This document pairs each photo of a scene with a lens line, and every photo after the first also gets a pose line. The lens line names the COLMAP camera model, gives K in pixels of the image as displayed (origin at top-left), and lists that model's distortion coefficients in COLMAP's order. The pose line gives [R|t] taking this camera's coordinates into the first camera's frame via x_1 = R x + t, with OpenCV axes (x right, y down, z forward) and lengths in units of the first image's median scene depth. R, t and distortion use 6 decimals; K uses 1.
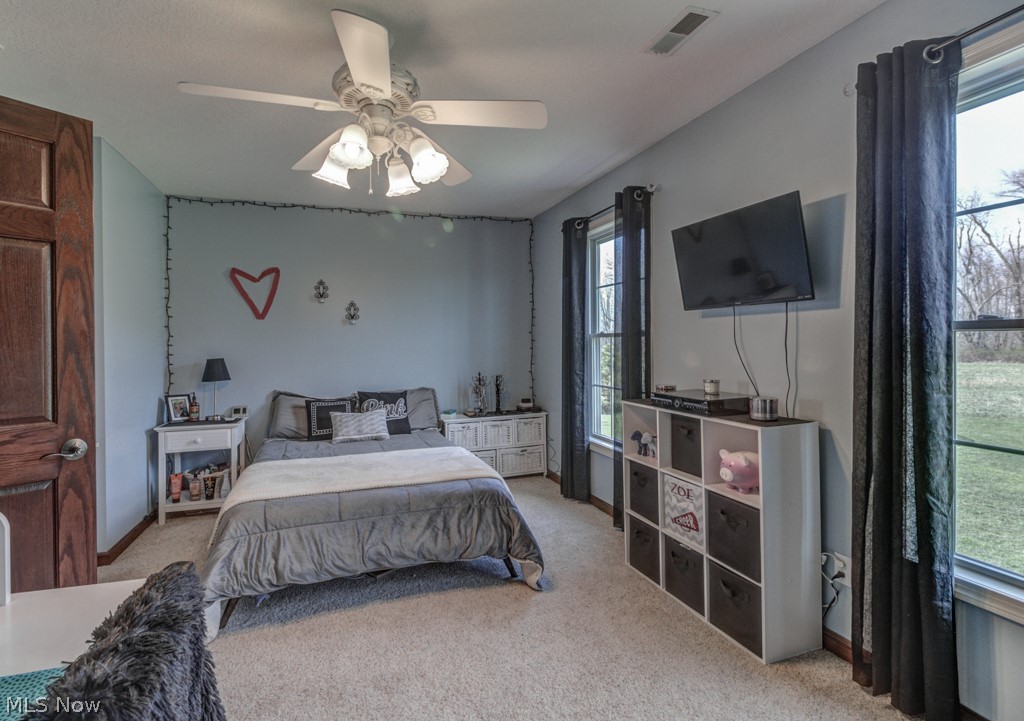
lens RADIAL K [[501.2, 0, 510.3], [0, 501.2, 351.9], [0, 0, 1]] dist [0.001861, -0.000555]
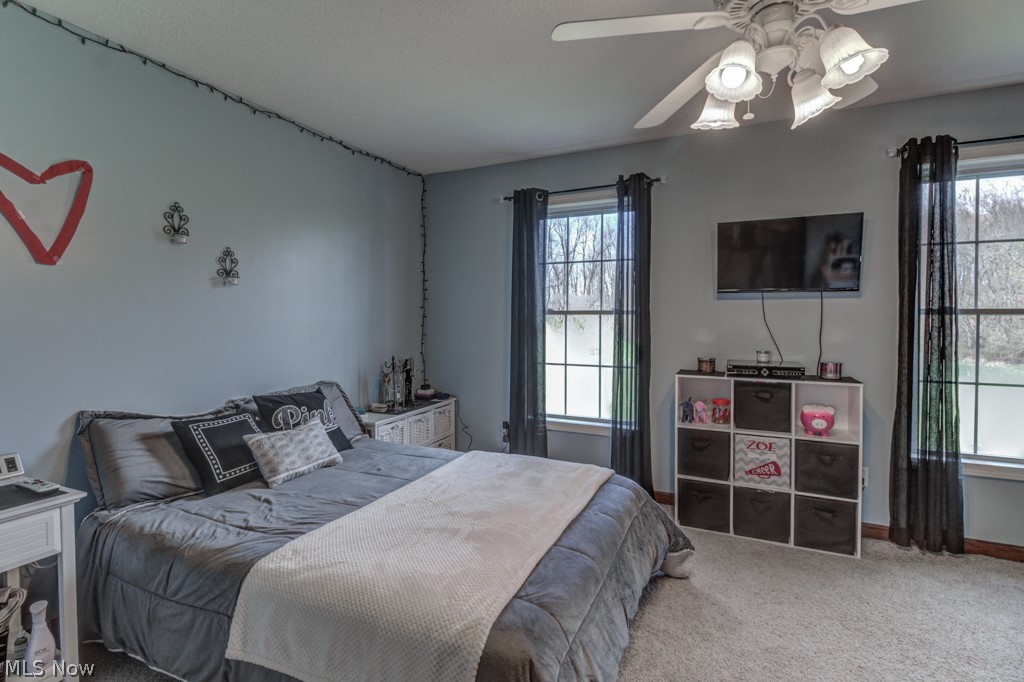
lens RADIAL K [[473.9, 0, 512.6], [0, 473.9, 334.9], [0, 0, 1]] dist [-0.003297, -0.000714]
pose [[0.699006, -0.014566, 0.714968, -0.792699], [0.007117, 0.999885, 0.013413, -0.002649], [-0.715080, -0.004288, 0.699029, 0.588543]]
